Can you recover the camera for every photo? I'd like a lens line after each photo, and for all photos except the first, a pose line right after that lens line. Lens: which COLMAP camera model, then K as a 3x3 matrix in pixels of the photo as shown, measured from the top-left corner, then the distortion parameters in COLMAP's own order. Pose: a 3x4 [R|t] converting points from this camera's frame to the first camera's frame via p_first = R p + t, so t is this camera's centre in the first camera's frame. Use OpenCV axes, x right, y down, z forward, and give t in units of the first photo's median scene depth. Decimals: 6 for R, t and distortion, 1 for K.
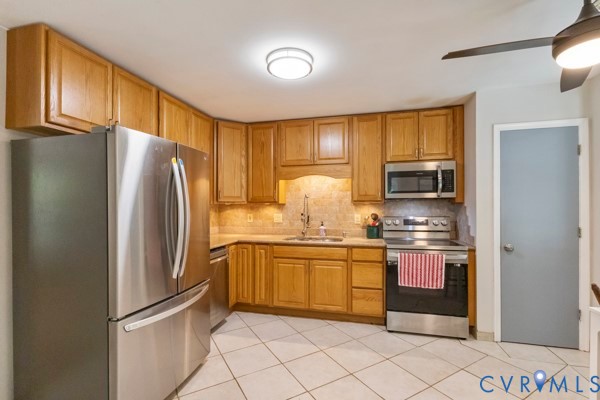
lens RADIAL K [[275.7, 0, 299.0], [0, 275.7, 204.6], [0, 0, 1]] dist [-0.001160, 0.000298]
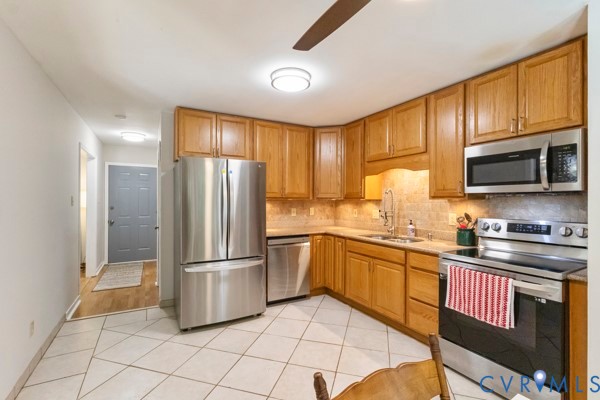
lens RADIAL K [[275.7, 0, 297.4], [0, 275.7, 199.5], [0, 0, 1]] dist [-0.001160, 0.000298]
pose [[0.683543, 0.004054, -0.729899, 0.557945], [-0.002649, 0.999992, 0.003074, -0.006745], [0.729906, -0.000168, 0.683548, 0.149569]]
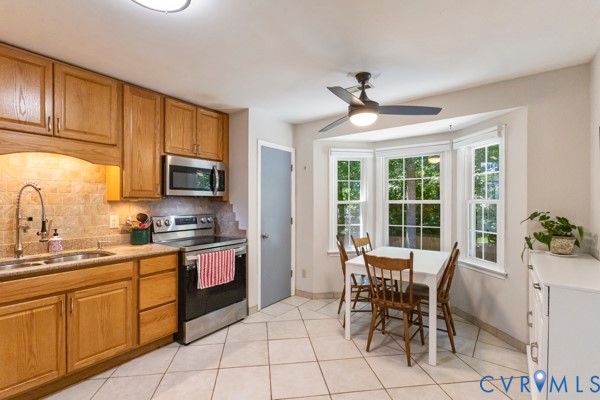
lens RADIAL K [[275.7, 0, 296.6], [0, 275.7, 202.5], [0, 0, 1]] dist [-0.001160, 0.000298]
pose [[0.381731, 0.003755, 0.924266, -0.329287], [-0.004382, 0.999988, -0.002253, 0.000379], [-0.924263, -0.003190, 0.381743, 0.300962]]
